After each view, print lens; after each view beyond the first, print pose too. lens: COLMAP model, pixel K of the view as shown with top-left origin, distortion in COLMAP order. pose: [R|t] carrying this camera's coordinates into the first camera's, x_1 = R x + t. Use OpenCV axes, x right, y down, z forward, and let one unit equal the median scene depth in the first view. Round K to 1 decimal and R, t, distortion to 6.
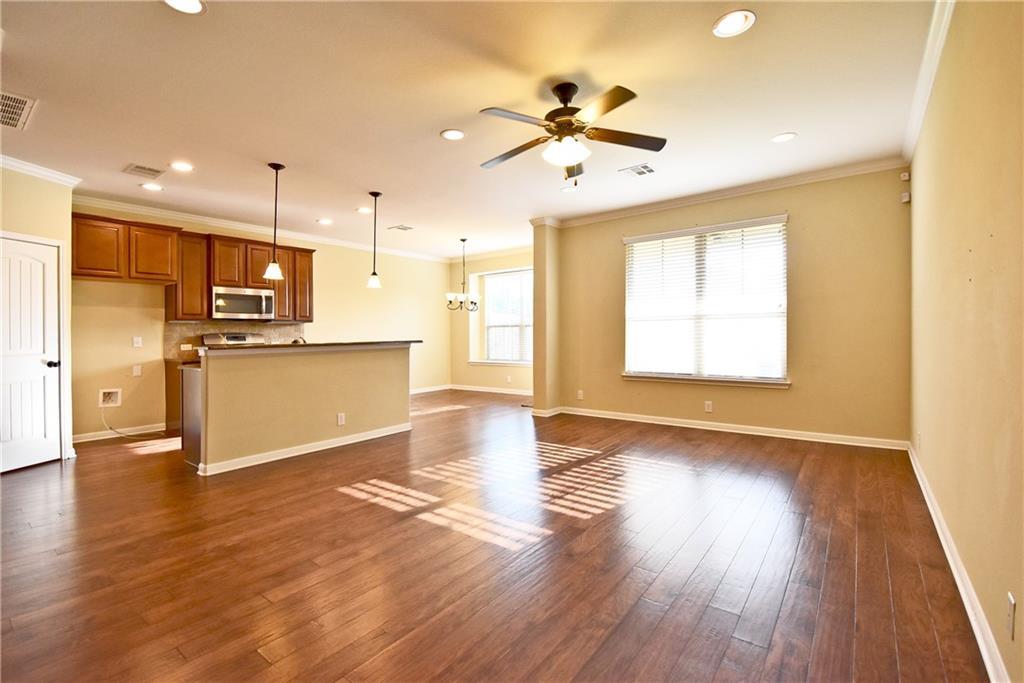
lens RADIAL K [[453.7, 0, 512.6], [0, 453.7, 338.3], [0, 0, 1]] dist [-0.001399, -0.000094]
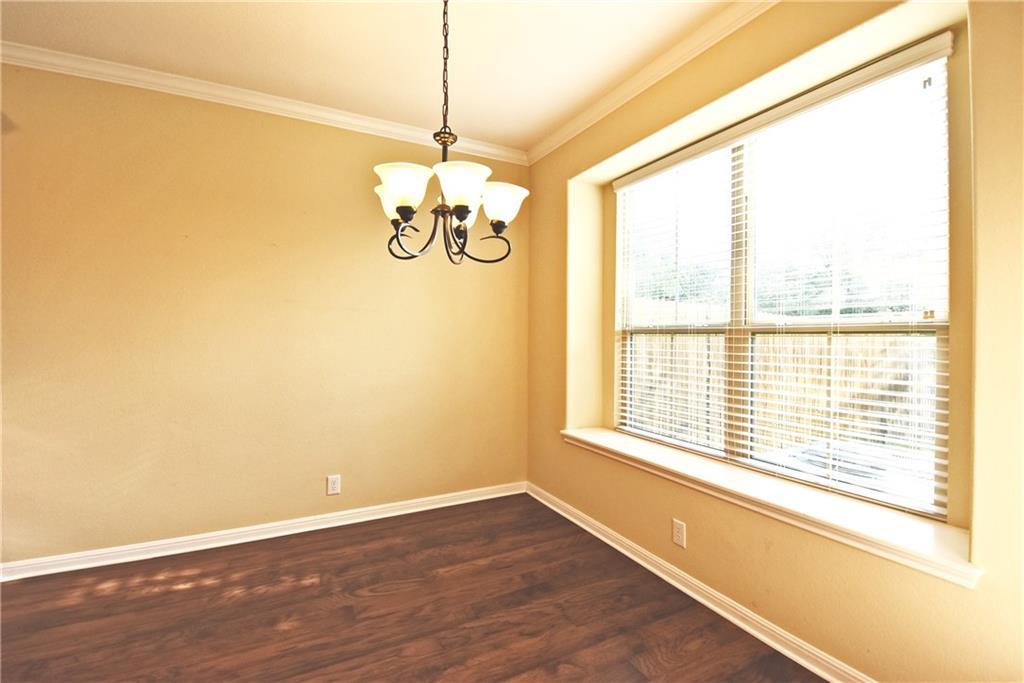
lens RADIAL K [[453.7, 0, 508.3], [0, 453.7, 340.1], [0, 0, 1]] dist [-0.001399, -0.000094]
pose [[0.906734, -0.000196, -0.421704, 0.009424], [-0.002184, 0.999984, -0.005160, -0.017939], [0.421698, 0.005599, 0.906719, 0.659501]]
